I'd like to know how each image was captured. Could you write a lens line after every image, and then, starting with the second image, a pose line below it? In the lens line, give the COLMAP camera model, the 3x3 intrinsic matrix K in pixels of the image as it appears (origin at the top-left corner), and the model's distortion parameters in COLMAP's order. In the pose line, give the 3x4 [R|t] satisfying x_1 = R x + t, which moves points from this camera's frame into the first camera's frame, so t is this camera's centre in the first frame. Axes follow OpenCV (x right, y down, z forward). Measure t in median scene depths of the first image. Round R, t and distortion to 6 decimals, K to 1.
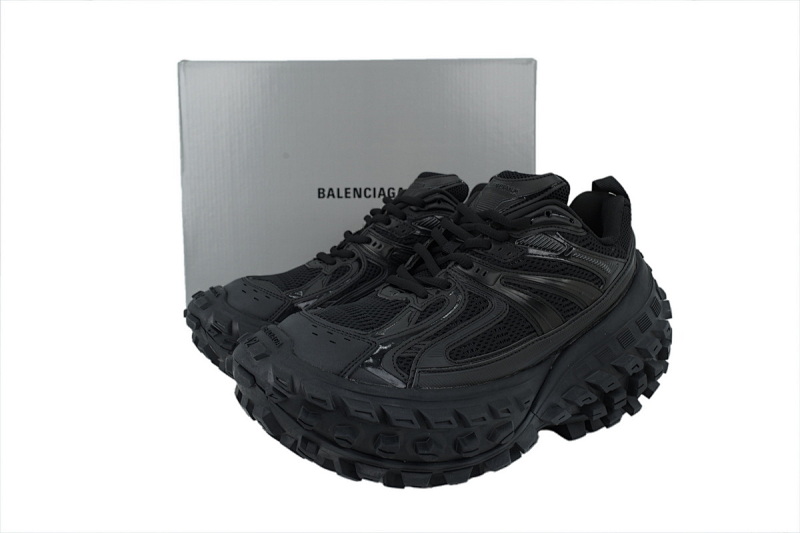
lens RADIAL K [[577.1, 0, 400.0], [0, 577.1, 266.5], [0, 0, 1]] dist [-0.001379, -0.000247]
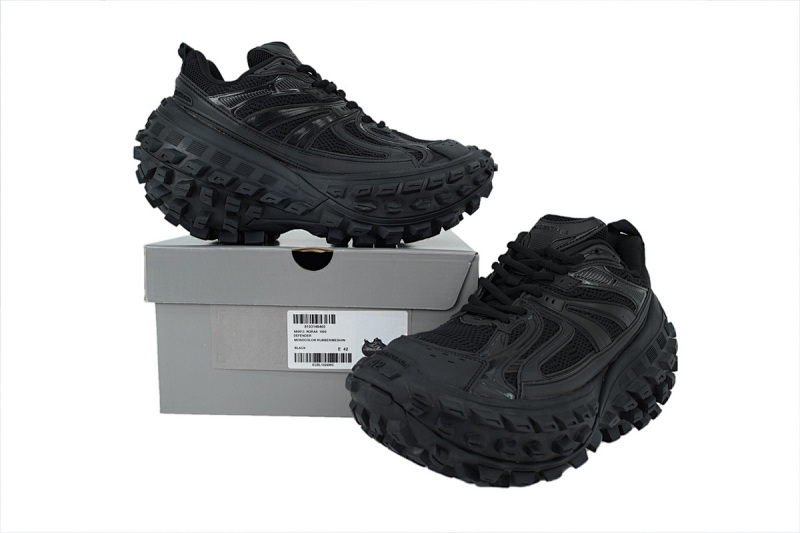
lens RADIAL K [[577.1, 0, 400.0], [0, 577.1, 266.5], [0, 0, 1]] dist [-0.001379, -0.000247]
pose [[0.984024, -0.001627, 0.178031, -0.384278], [0.011257, 0.998526, -0.053099, -0.000211], [-0.177682, 0.054254, 0.982591, -0.116976]]
